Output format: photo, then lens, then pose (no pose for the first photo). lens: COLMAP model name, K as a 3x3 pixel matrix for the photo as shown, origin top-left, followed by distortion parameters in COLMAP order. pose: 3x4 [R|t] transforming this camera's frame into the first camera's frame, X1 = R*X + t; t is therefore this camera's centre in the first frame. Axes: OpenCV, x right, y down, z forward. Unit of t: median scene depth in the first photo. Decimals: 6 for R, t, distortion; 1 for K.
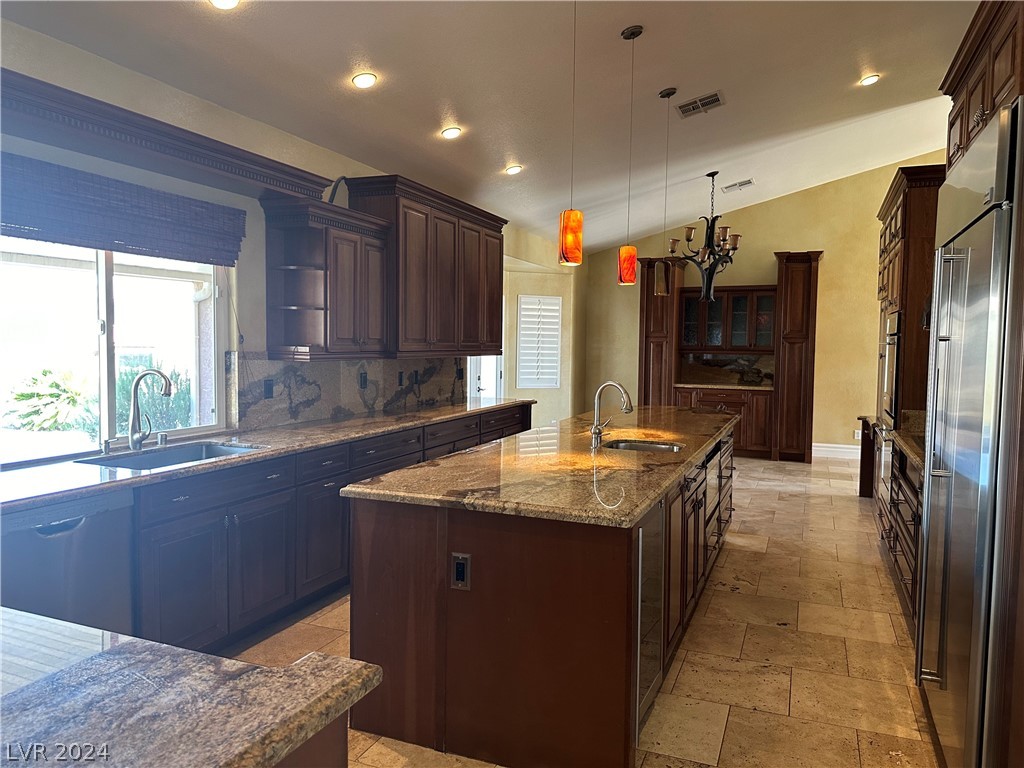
lens RADIAL K [[722.1, 0, 514.0], [0, 722.1, 381.3], [0, 0, 1]] dist [0.103557, -0.152702]
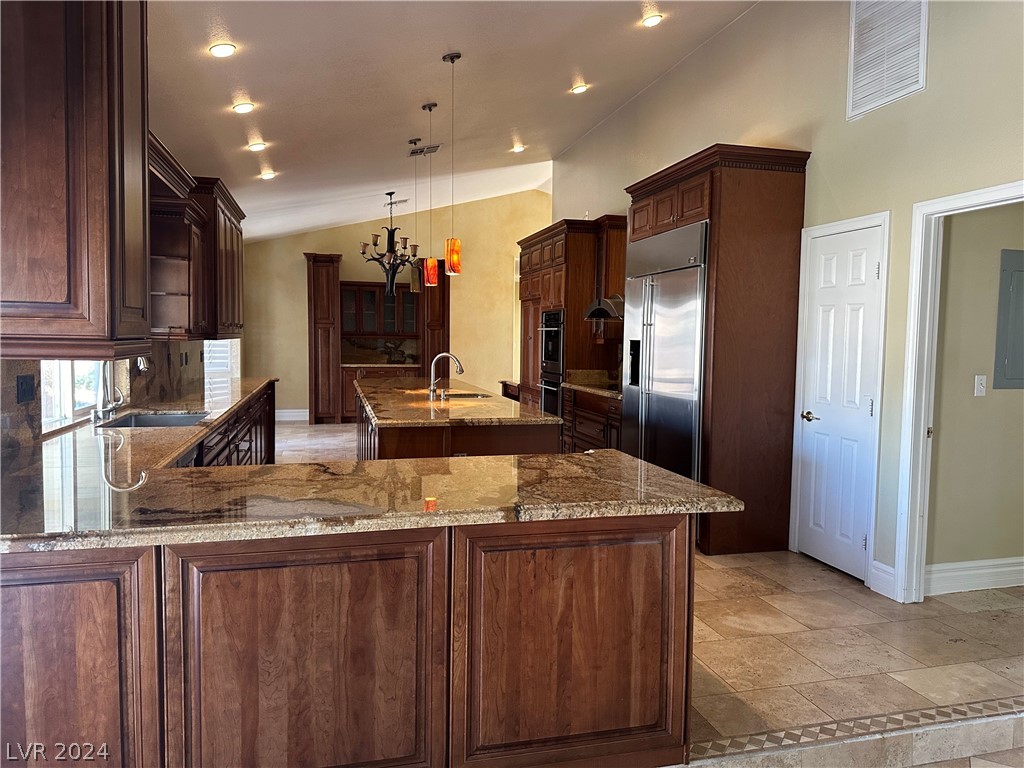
lens RADIAL K [[722.1, 0, 514.0], [0, 722.1, 381.3], [0, 0, 1]] dist [0.103557, -0.152702]
pose [[0.802983, -0.038195, 0.594777, -0.310336], [0.028644, 0.999264, 0.025499, 0.011585], [-0.595313, -0.003438, 0.803486, -0.124845]]
